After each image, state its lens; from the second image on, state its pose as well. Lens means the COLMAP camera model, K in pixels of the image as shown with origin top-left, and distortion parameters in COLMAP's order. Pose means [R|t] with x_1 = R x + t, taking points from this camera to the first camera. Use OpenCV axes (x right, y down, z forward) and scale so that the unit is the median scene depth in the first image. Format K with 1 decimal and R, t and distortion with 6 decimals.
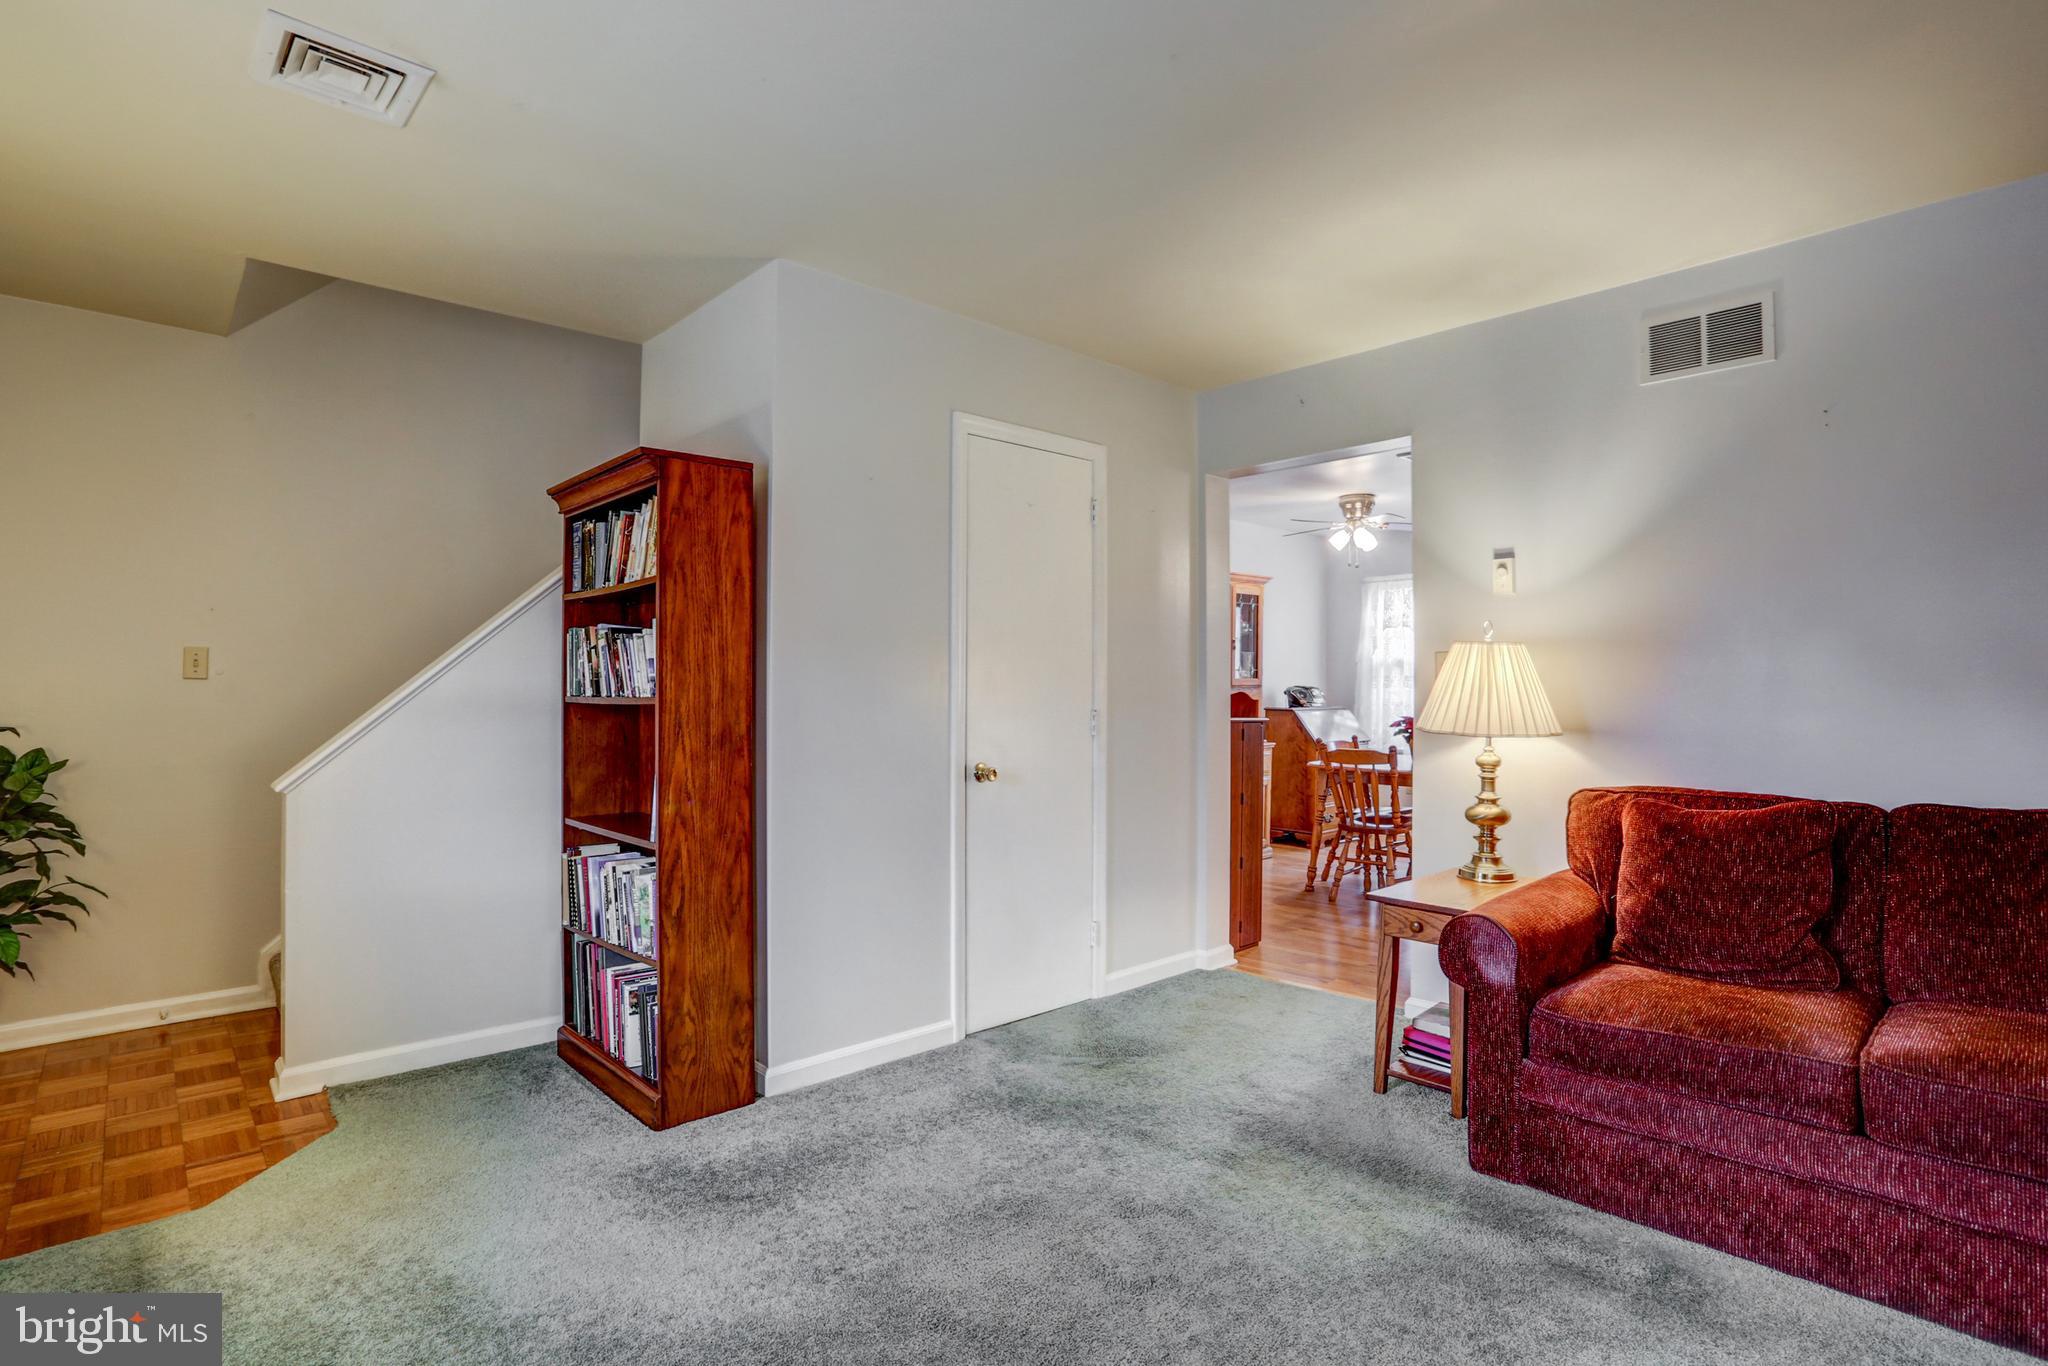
lens RADIAL K [[990.6, 0, 1020.6], [0, 990.6, 669.0], [0, 0, 1]] dist [-0.075201, 0.027833]
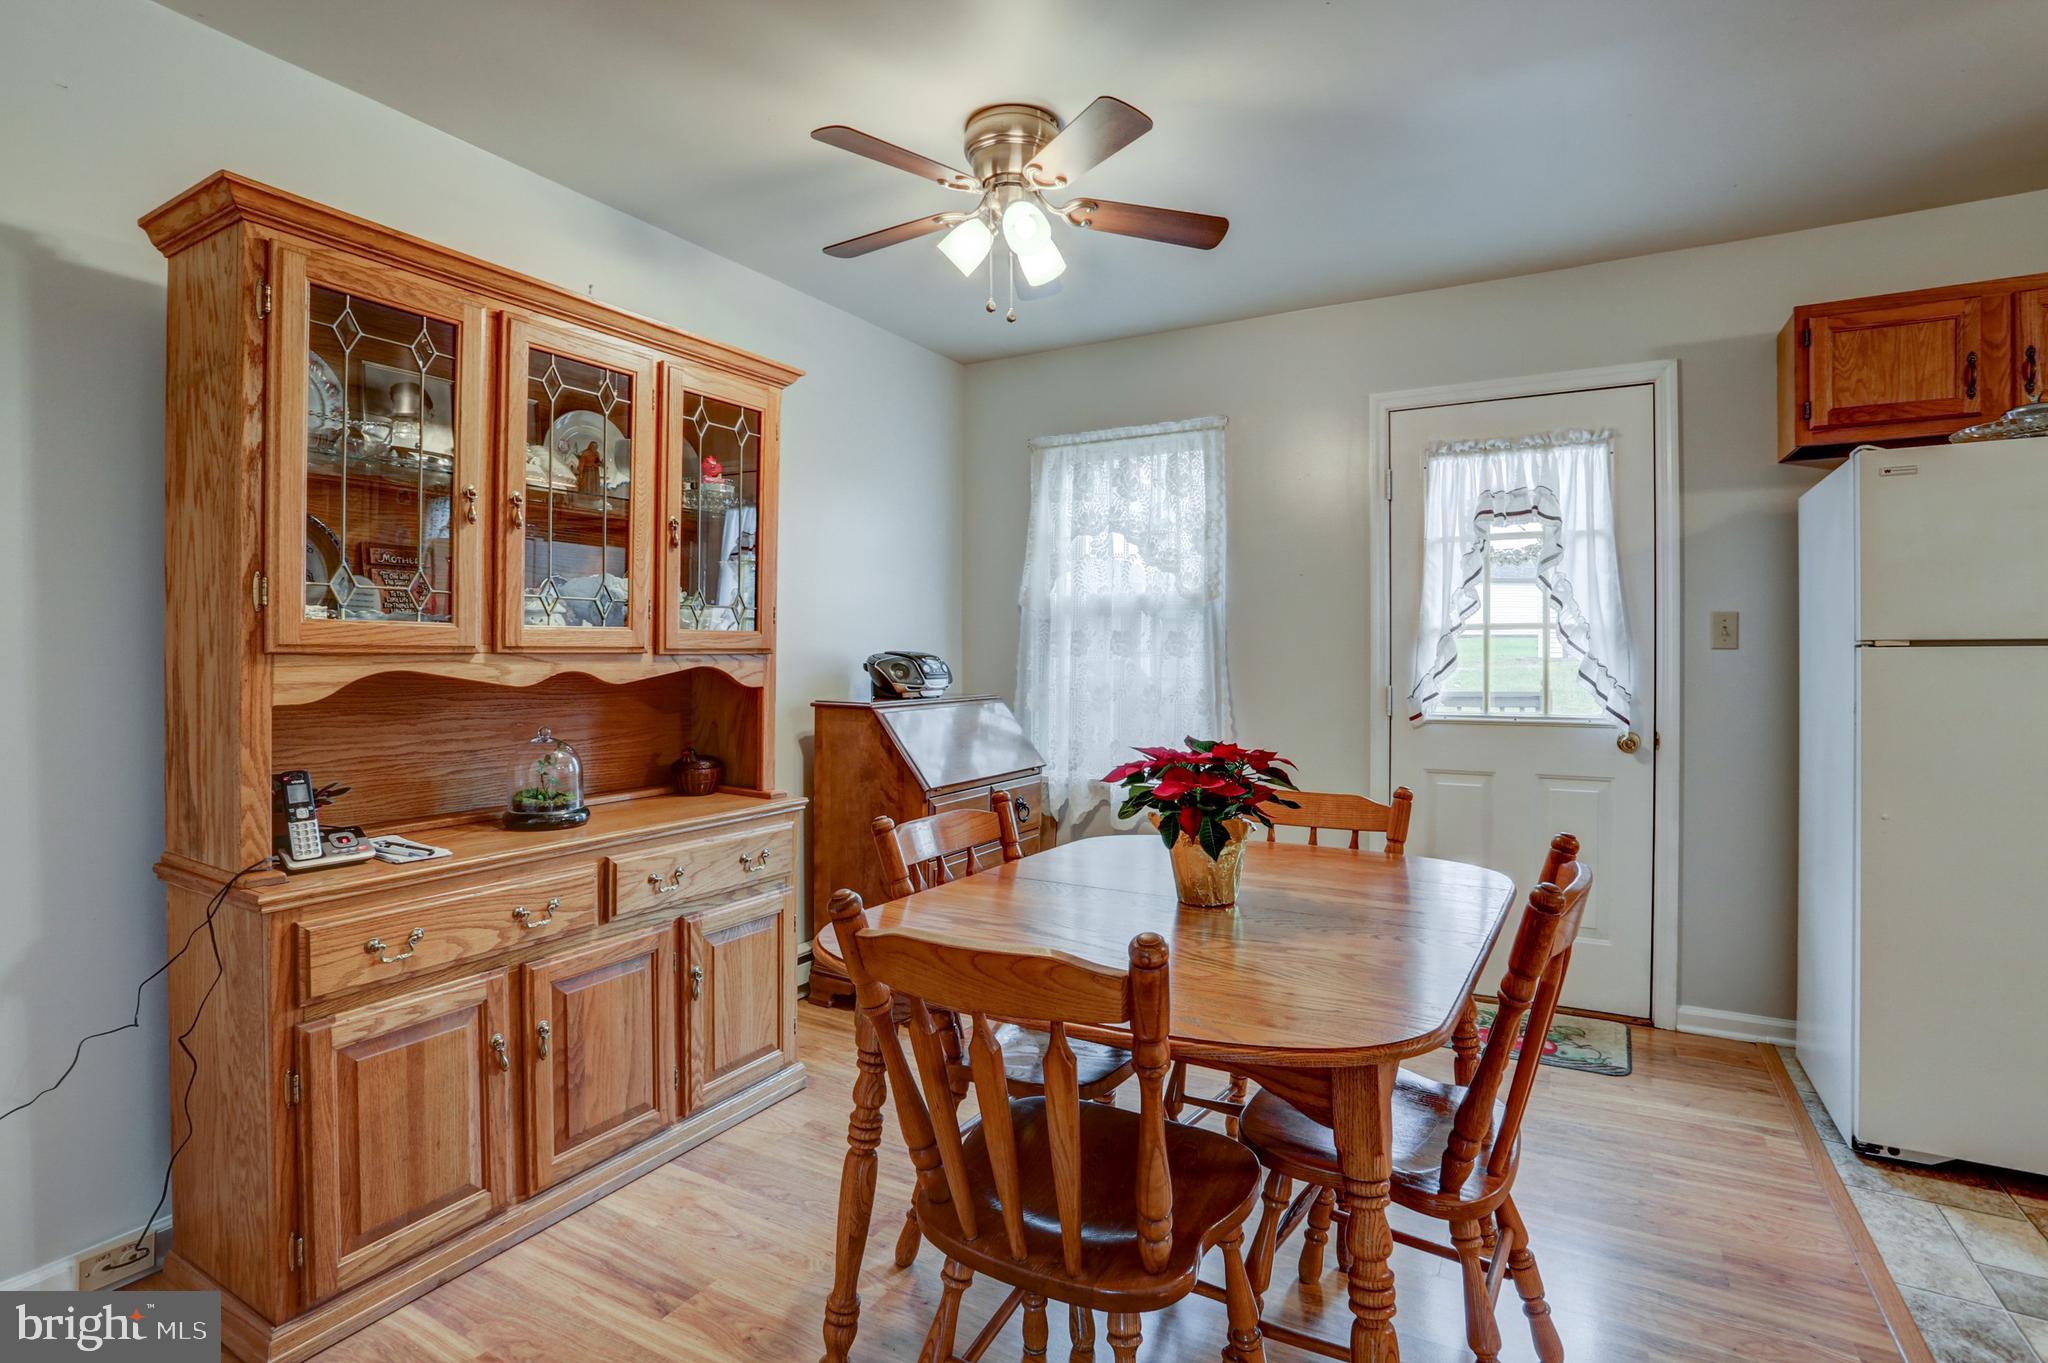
lens RADIAL K [[990.6, 0, 1020.6], [0, 990.6, 667.5], [0, 0, 1]] dist [-0.075201, 0.027833]
pose [[0.950485, -0.004369, 0.310740, 0.197816], [-0.003982, 0.999648, 0.026235, 0.012206], [-0.310745, -0.026174, 0.950133, 0.553544]]
